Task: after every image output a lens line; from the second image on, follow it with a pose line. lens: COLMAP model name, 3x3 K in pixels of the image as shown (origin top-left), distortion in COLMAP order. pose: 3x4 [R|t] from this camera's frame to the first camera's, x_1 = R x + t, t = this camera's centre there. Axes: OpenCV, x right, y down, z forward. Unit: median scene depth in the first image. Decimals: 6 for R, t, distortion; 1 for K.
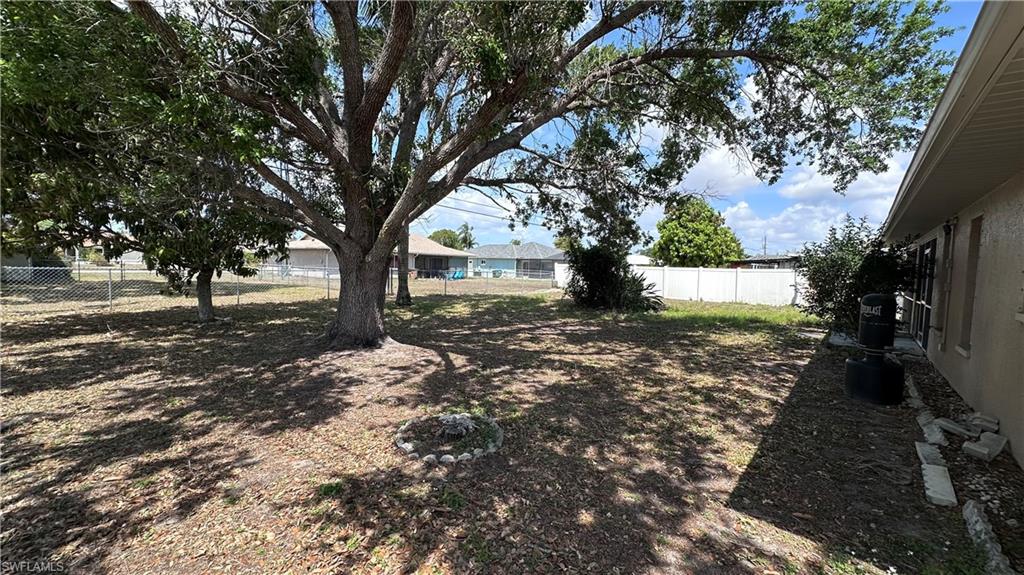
lens RADIAL K [[408.0, 0, 512.3], [0, 408.0, 289.2], [0, 0, 1]] dist [-0.002065, -0.000127]
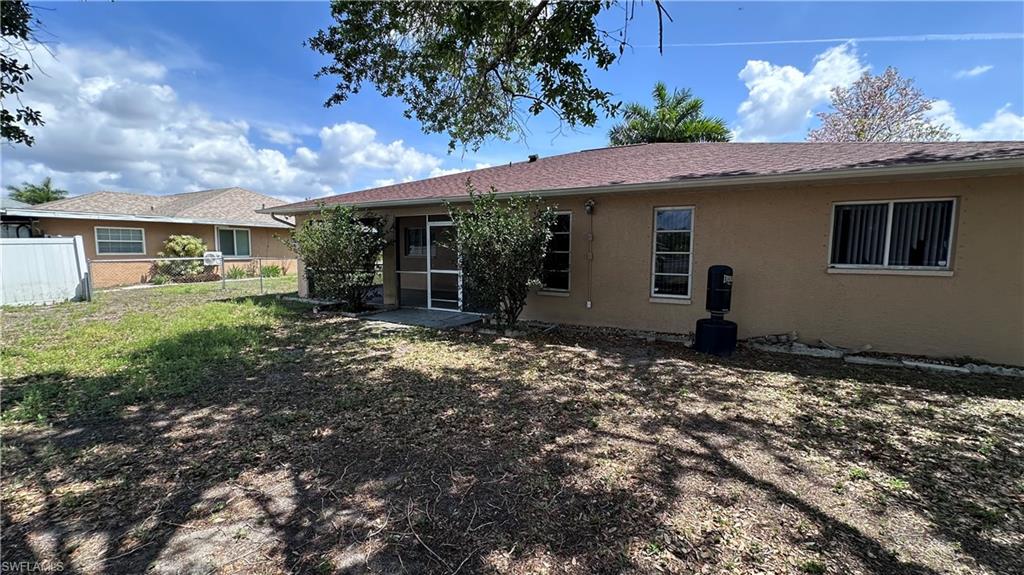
lens RADIAL K [[408.0, 0, 512.9], [0, 408.0, 289.4], [0, 0, 1]] dist [-0.002065, -0.000127]
pose [[-0.209189, -0.133172, 0.968765, -0.100171], [0.050469, 0.987893, 0.146699, -0.086529], [-0.976572, 0.079580, -0.199935, 1.405941]]
